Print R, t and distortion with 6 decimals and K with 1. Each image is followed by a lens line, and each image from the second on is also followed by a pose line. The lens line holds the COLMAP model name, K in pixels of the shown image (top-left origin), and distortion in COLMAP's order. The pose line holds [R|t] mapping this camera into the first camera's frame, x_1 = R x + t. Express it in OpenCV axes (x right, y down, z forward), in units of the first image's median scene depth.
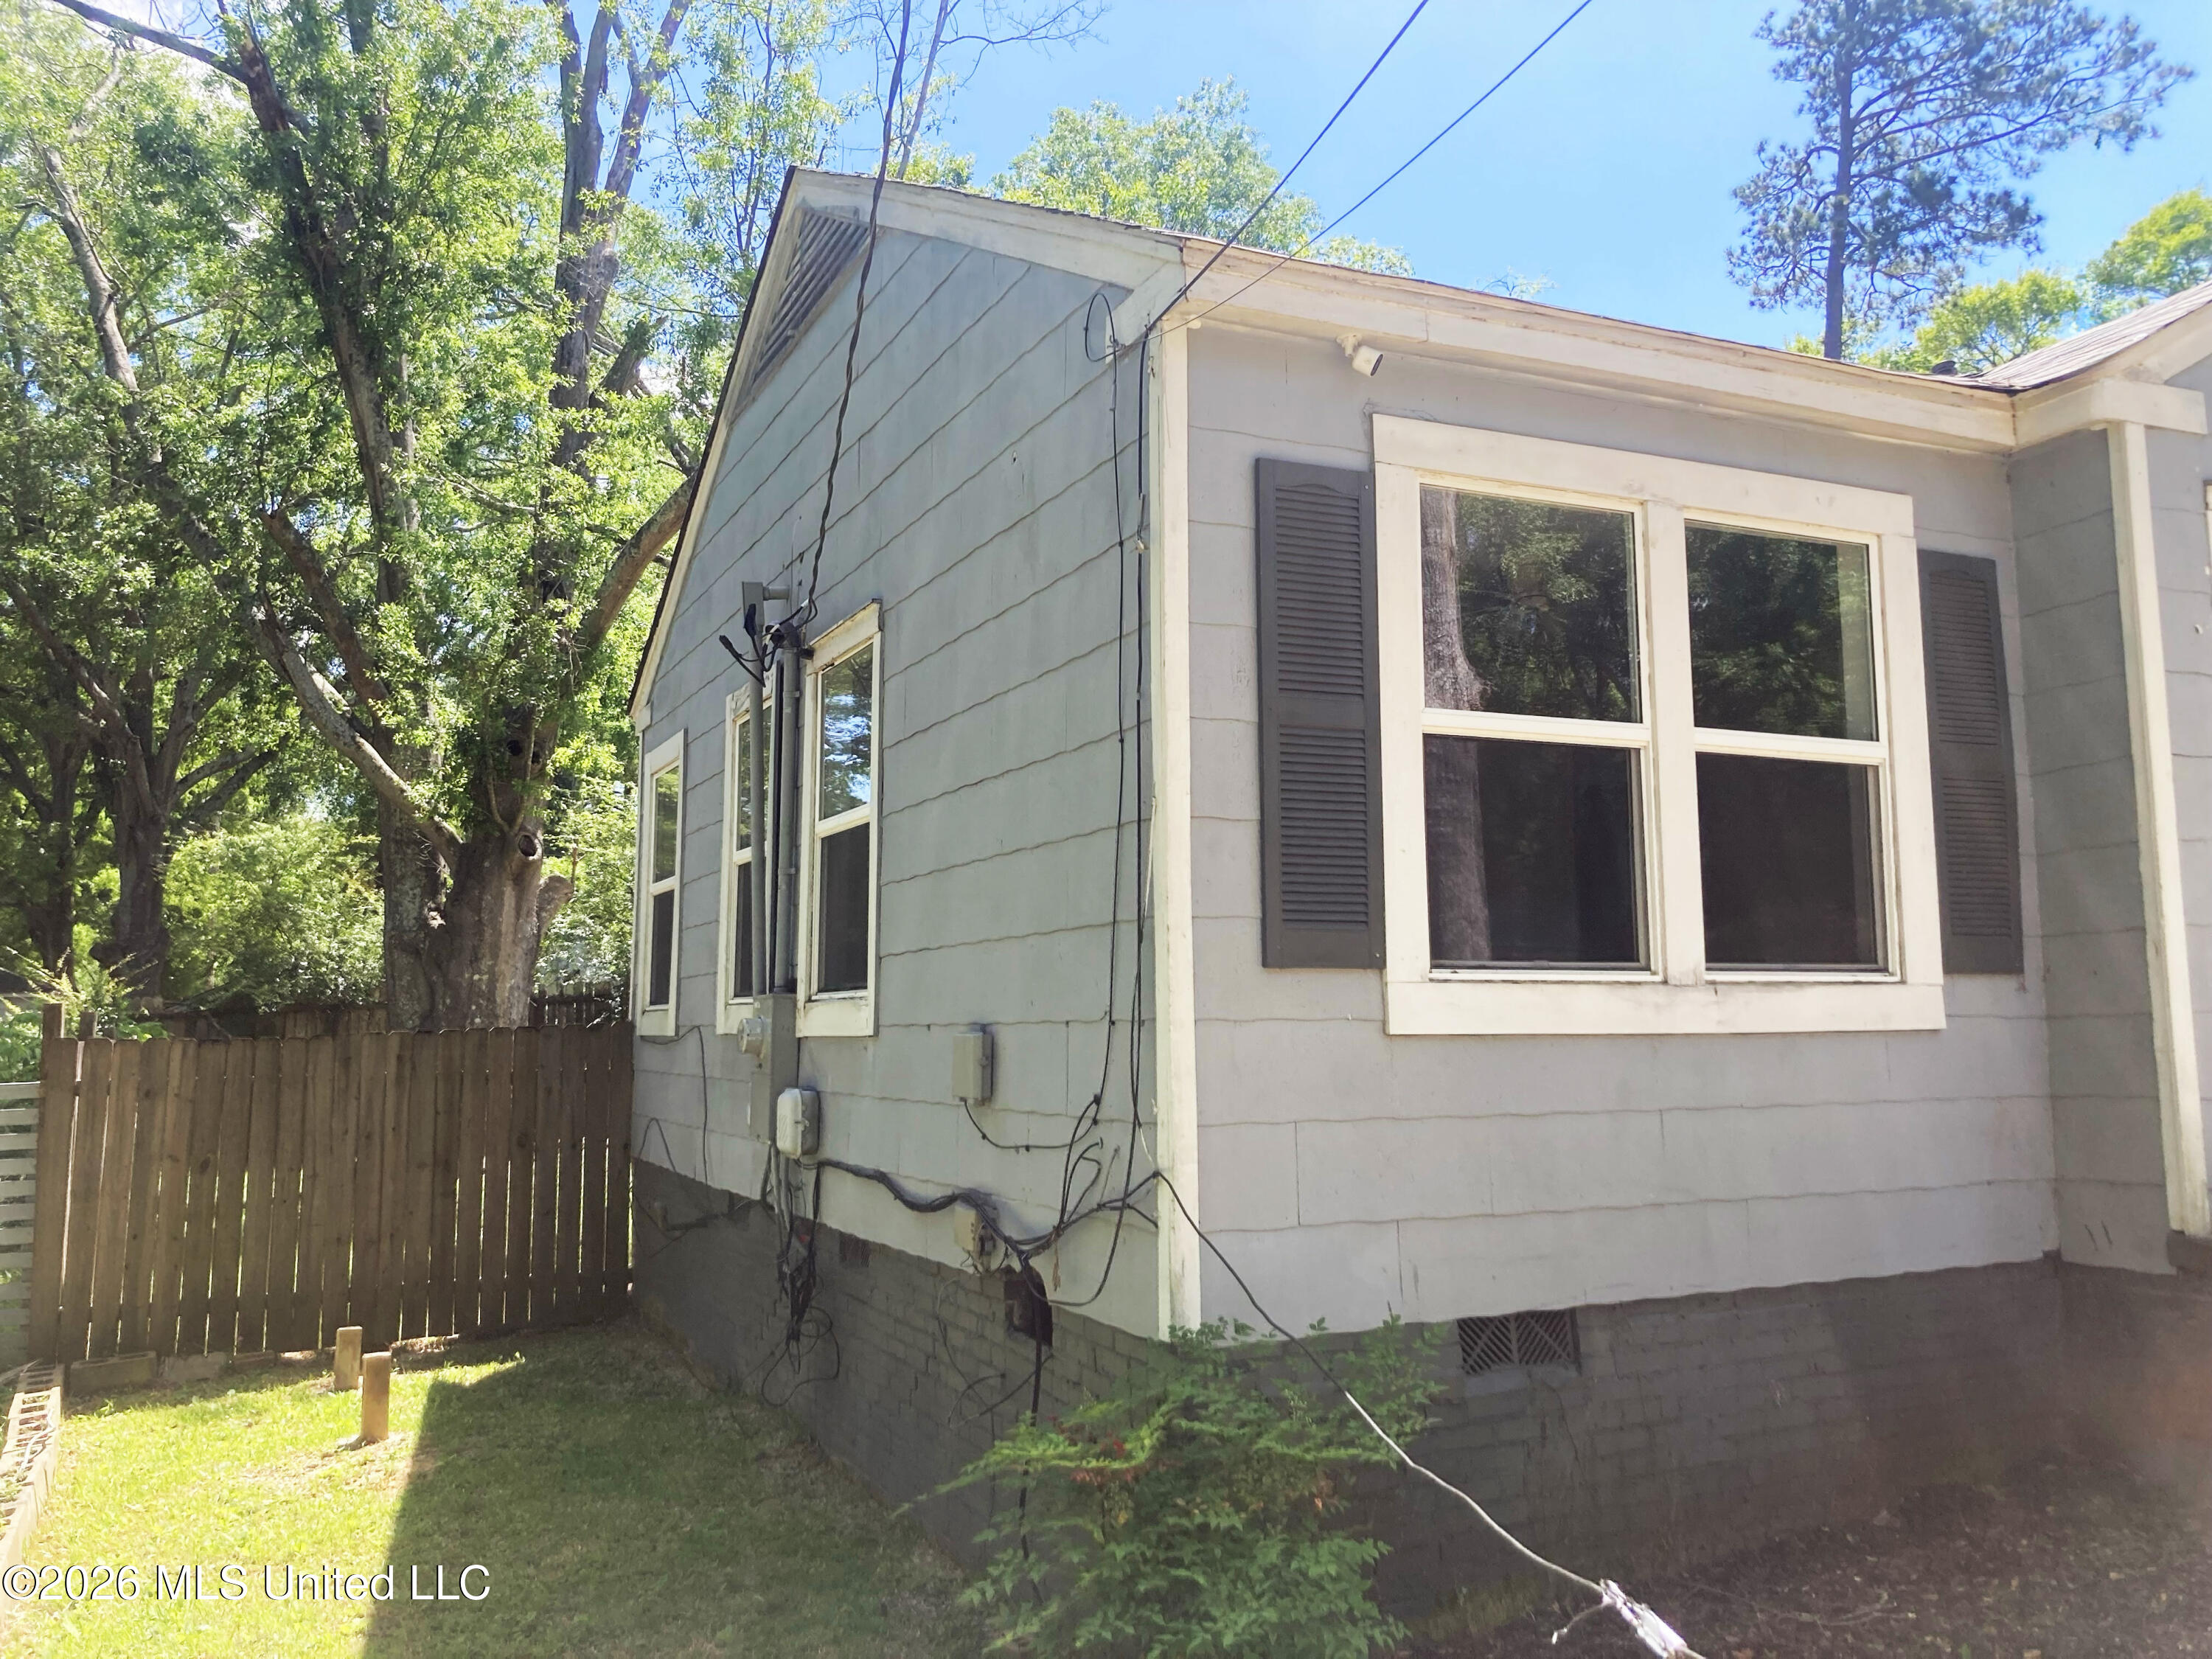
lens RADIAL K [[1822.7, 0, 1102.0], [0, 1822.7, 815.6], [0, 0, 1]] dist [0.009271, 0.003630]
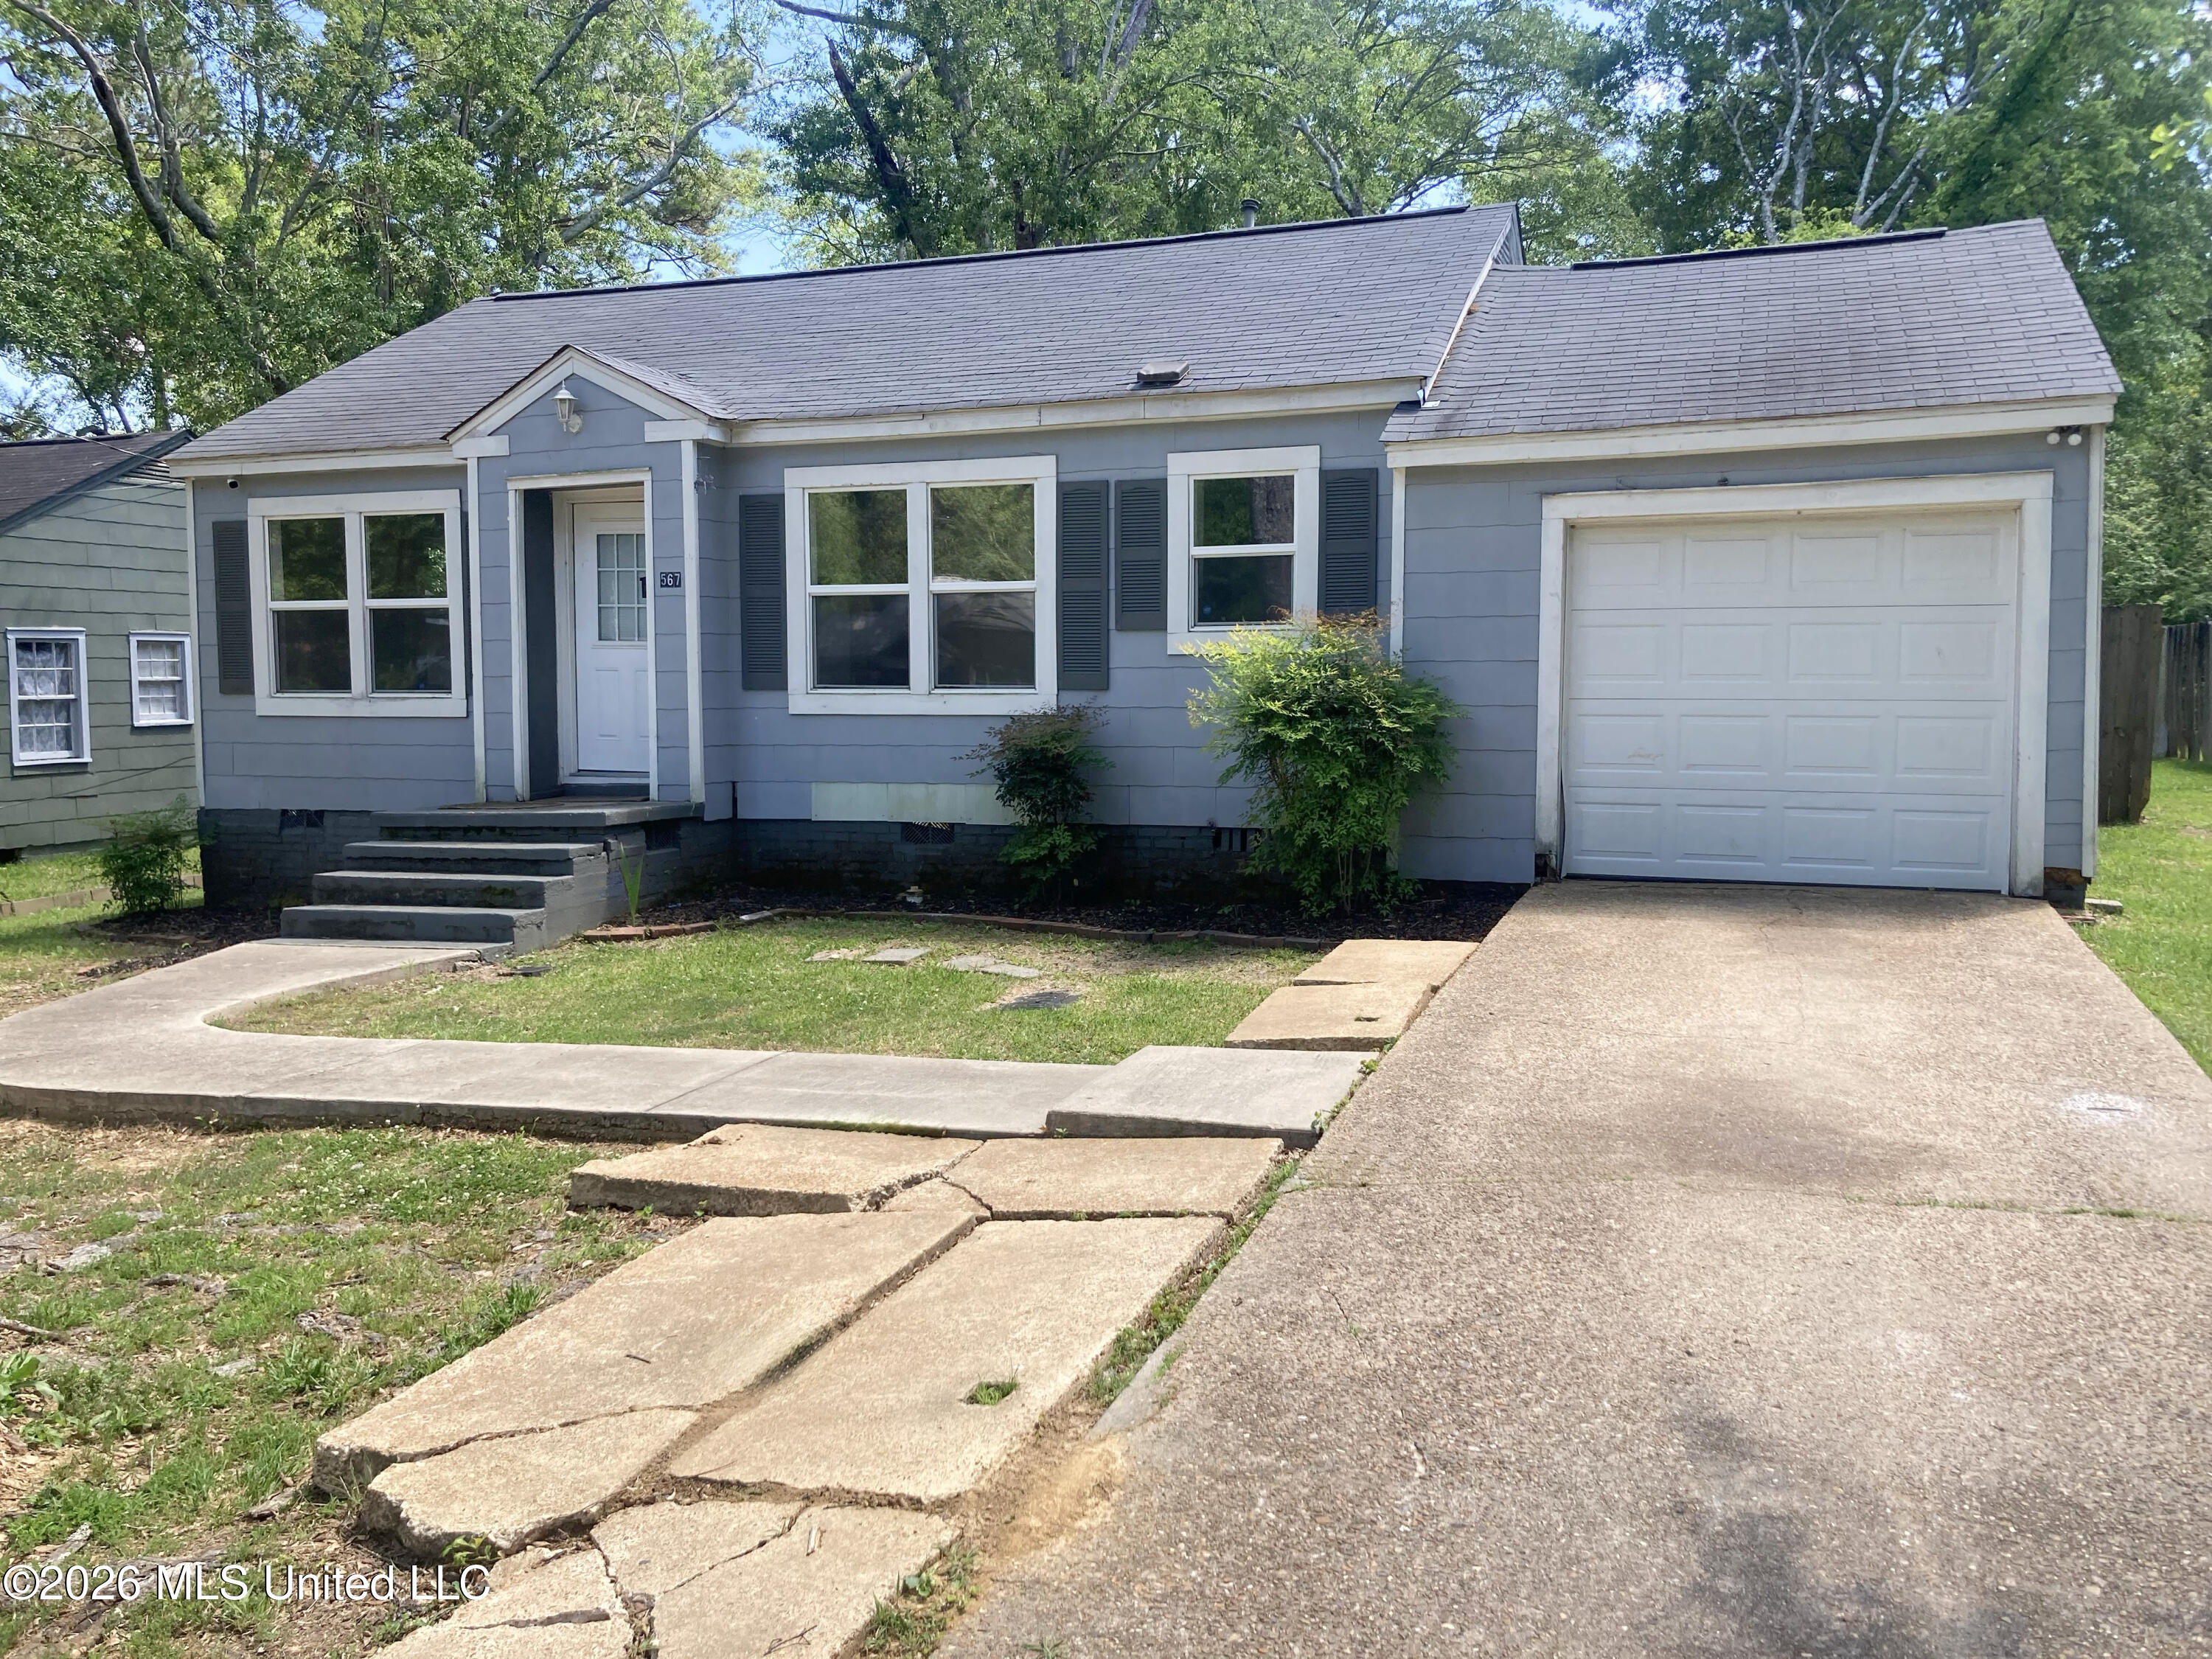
lens RADIAL K [[1822.7, 0, 1108.4], [0, 1822.7, 830.2], [0, 0, 1]] dist [0.009271, 0.003630]
pose [[0.739390, 0.051004, -0.671343, 3.000569], [0.078596, 0.983770, 0.161302, -0.062918], [0.668674, -0.172030, 0.723382, -0.237037]]
